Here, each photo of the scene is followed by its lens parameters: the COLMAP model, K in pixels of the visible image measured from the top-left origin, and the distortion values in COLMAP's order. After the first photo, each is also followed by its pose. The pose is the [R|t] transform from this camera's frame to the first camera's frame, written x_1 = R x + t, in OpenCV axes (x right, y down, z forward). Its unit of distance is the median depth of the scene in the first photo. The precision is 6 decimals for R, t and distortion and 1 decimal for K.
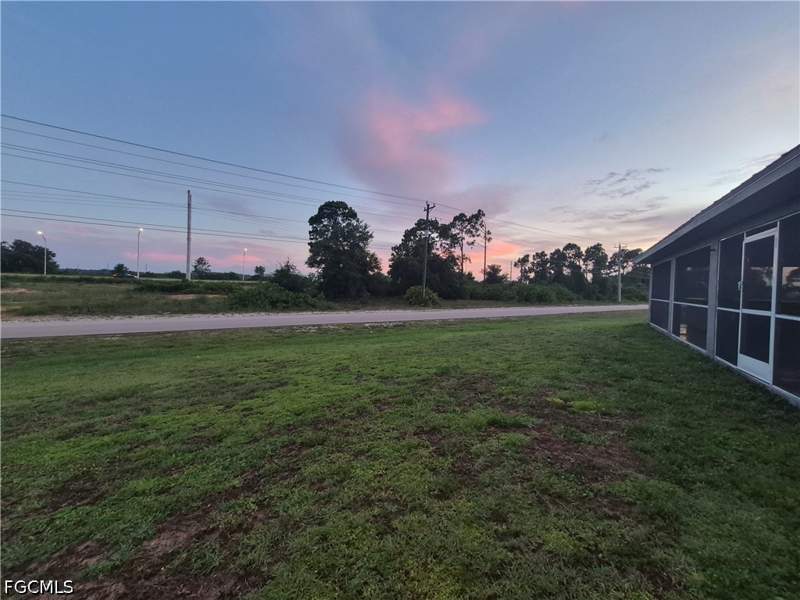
lens RADIAL K [[323.1, 0, 401.7], [0, 323.1, 297.6], [0, 0, 1]] dist [0.000297, -0.000151]
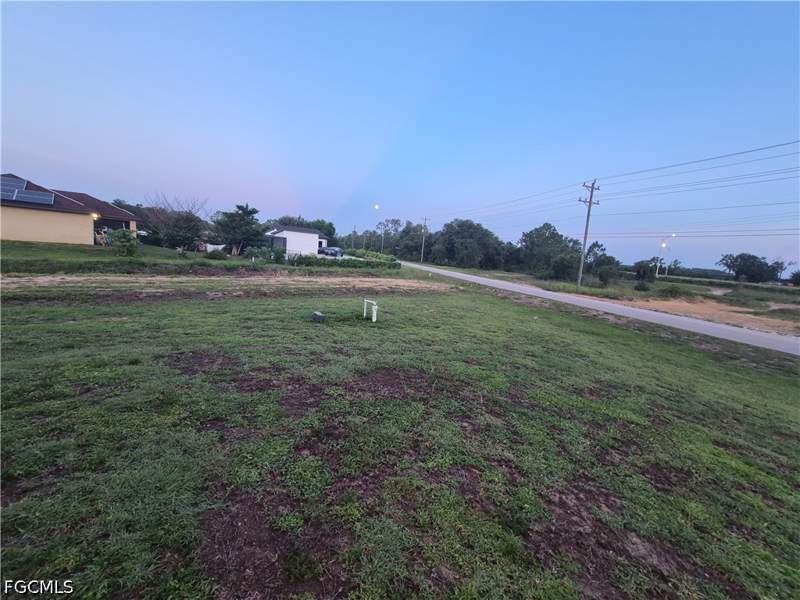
lens RADIAL K [[318.9, 0, 401.3], [0, 318.9, 300.2], [0, 0, 1]] dist [-0.000374, 0.000100]
pose [[-0.299389, 0.091445, -0.949739, 0.299646], [-0.124462, 0.983148, 0.133897, -0.059087], [0.945979, 0.158294, -0.282962, 0.306047]]
